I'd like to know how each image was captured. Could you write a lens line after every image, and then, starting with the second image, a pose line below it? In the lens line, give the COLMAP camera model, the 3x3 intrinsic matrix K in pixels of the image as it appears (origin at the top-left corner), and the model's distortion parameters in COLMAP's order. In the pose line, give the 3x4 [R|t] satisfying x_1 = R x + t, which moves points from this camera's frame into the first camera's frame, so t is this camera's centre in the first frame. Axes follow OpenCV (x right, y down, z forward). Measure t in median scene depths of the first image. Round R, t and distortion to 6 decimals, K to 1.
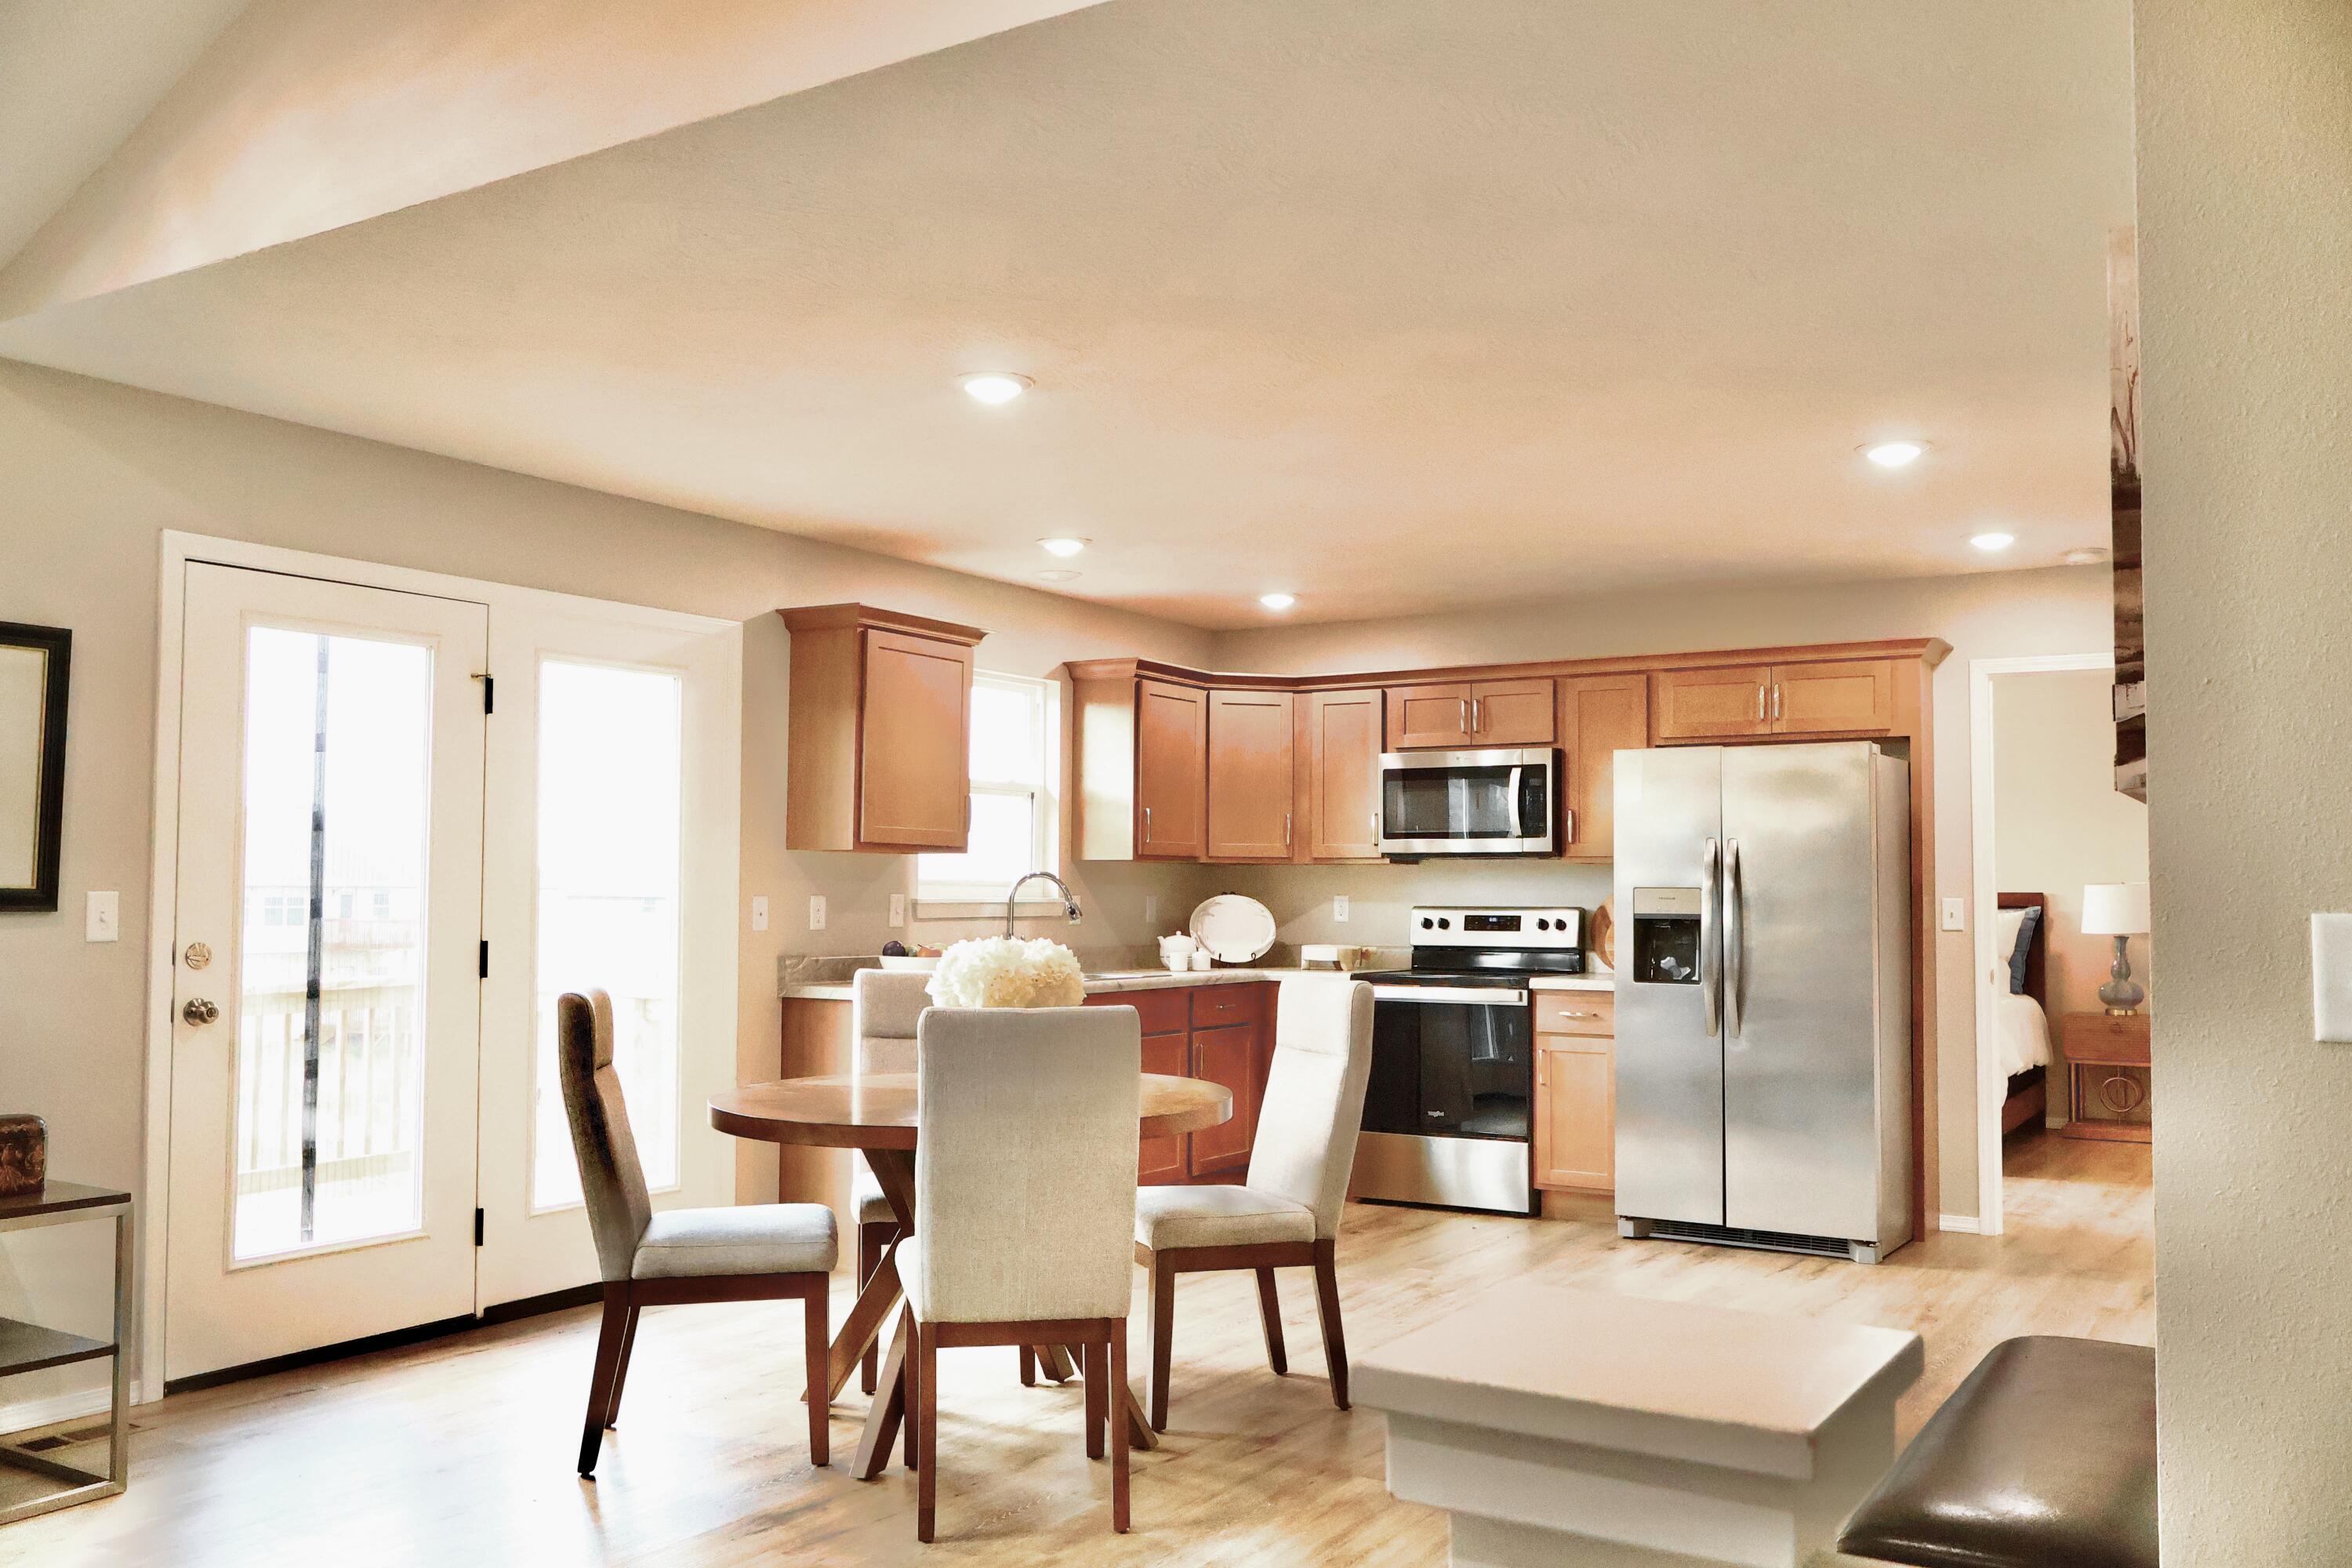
lens RADIAL K [[1958.0, 0, 1176.0], [0, 1958.0, 784.0], [0, 0, 1]] dist [0.006779, -0.001205]
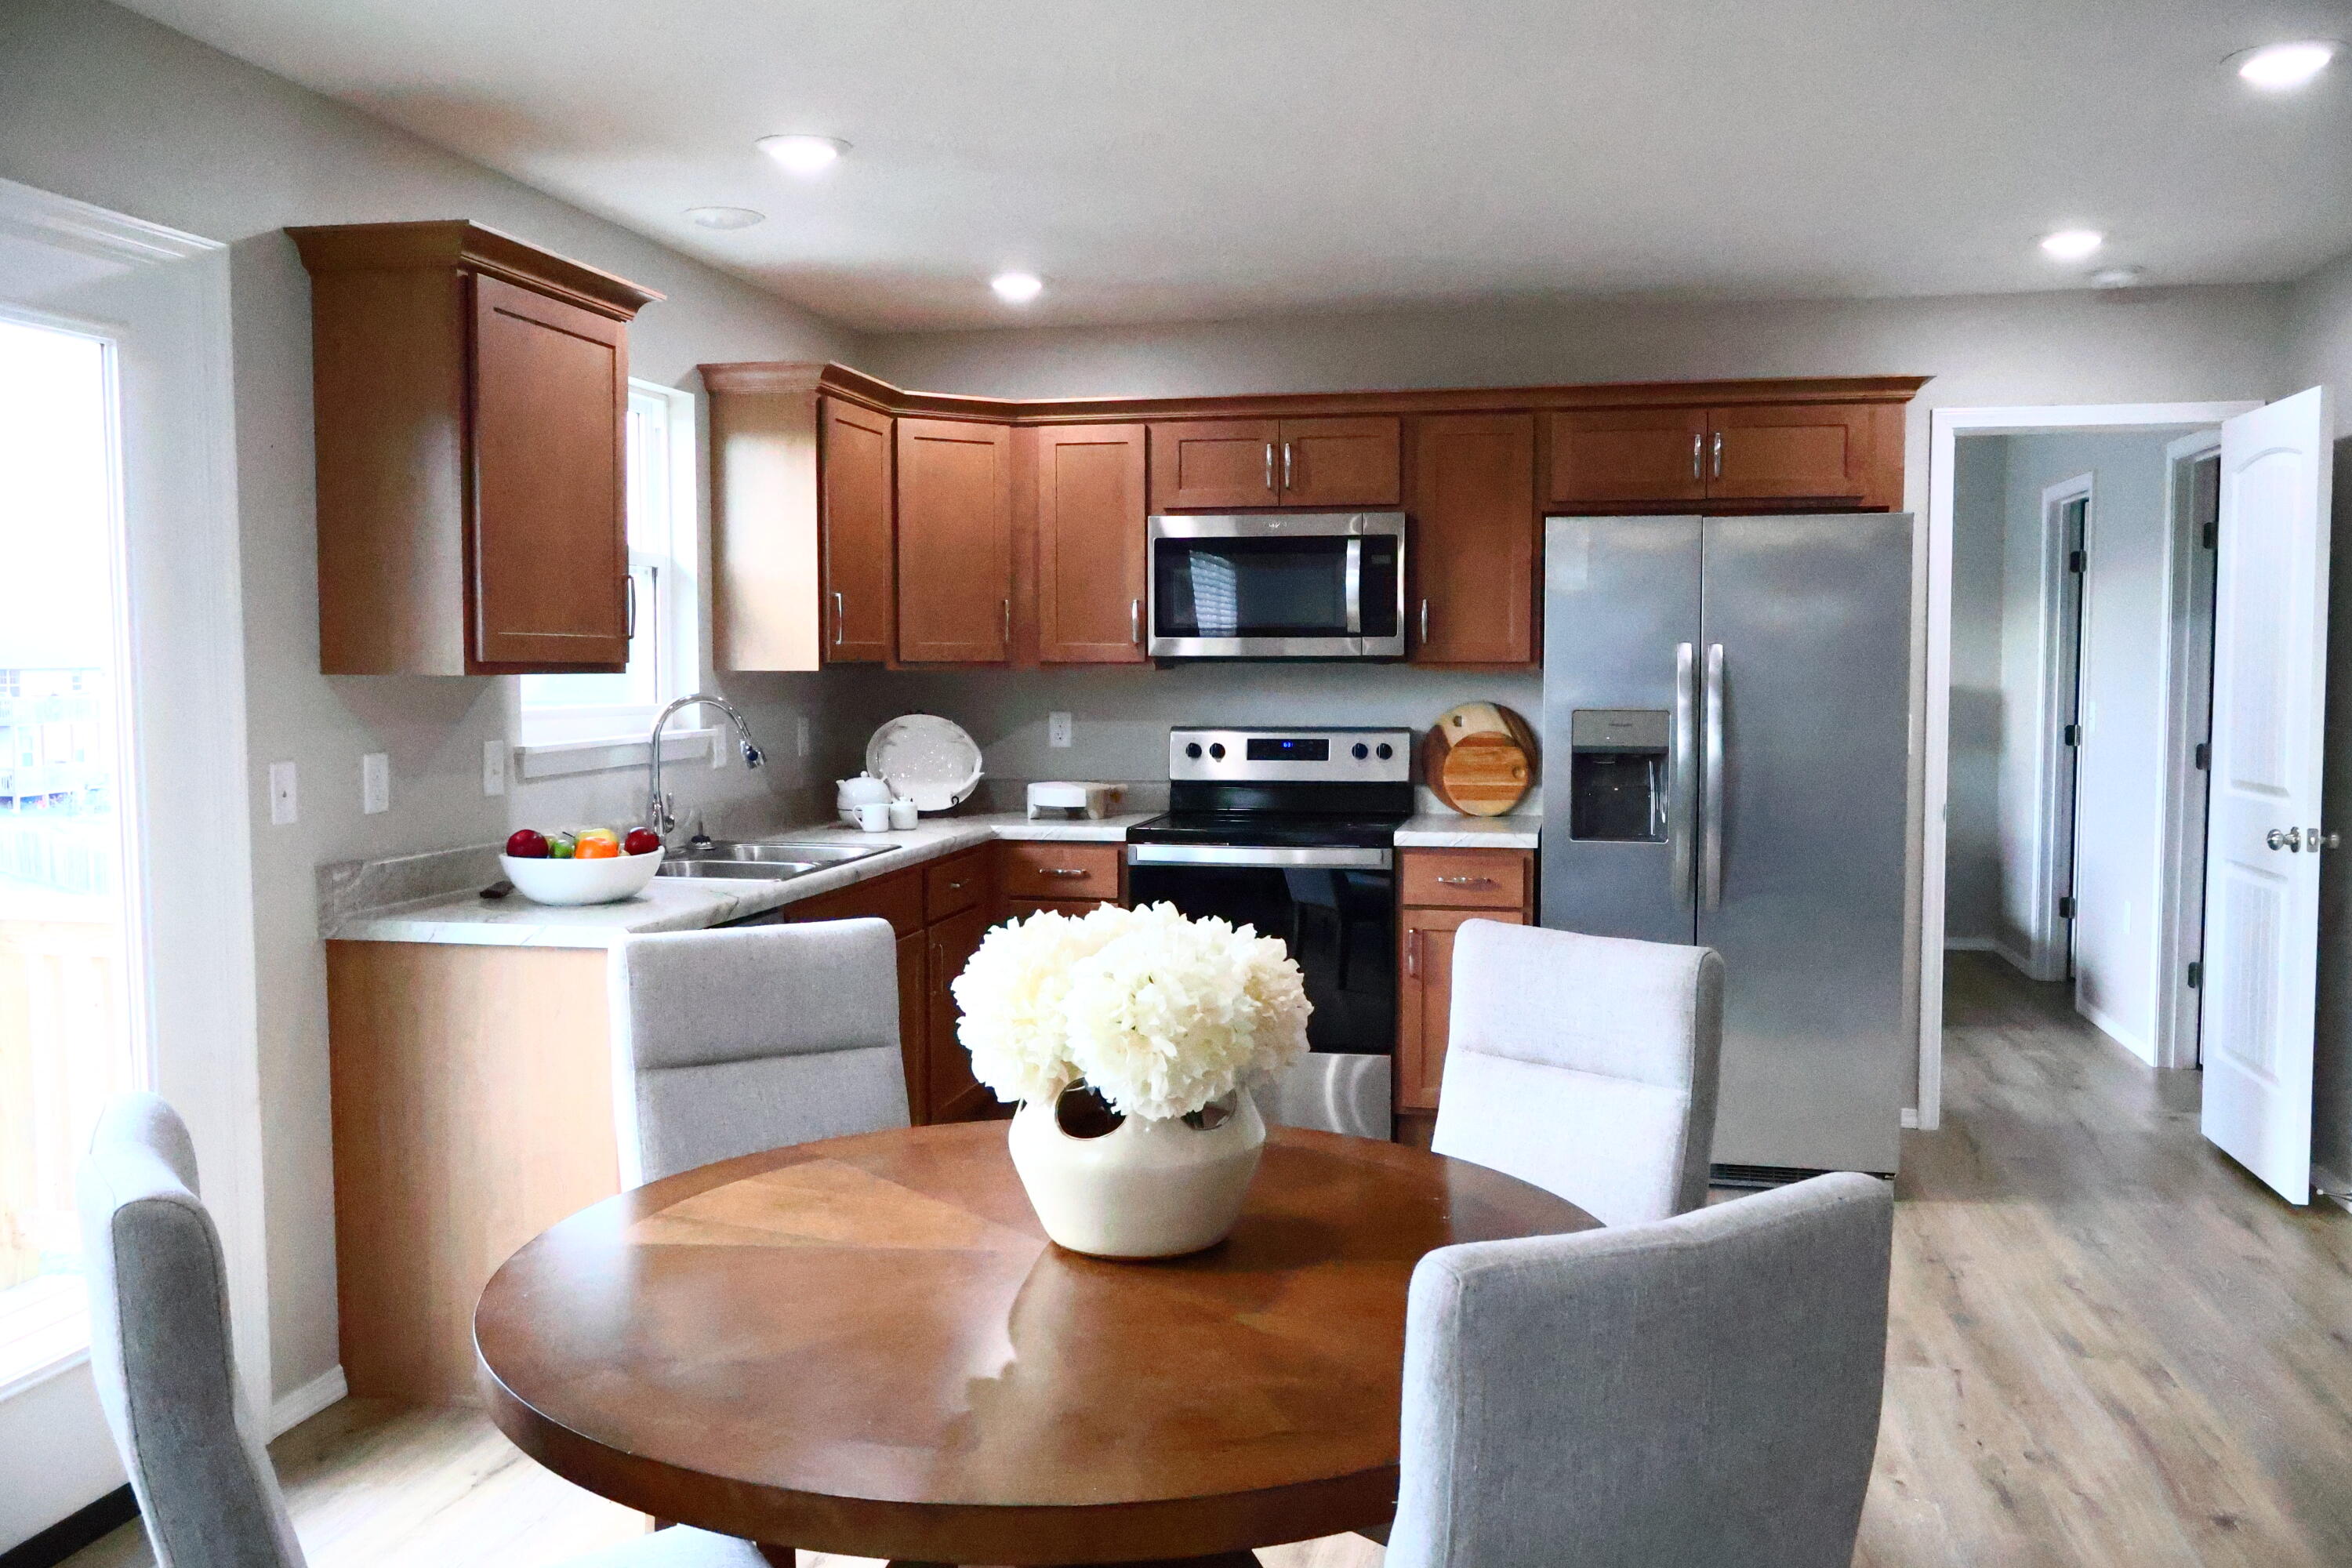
lens RADIAL K [[1958.0, 0, 1176.0], [0, 1958.0, 784.0], [0, 0, 1]] dist [0.006779, -0.001205]
pose [[0.937210, -0.029773, 0.347492, -0.140011], [-0.013110, 0.992638, 0.120407, -0.004812], [-0.348519, -0.117402, 0.929920, 0.335473]]
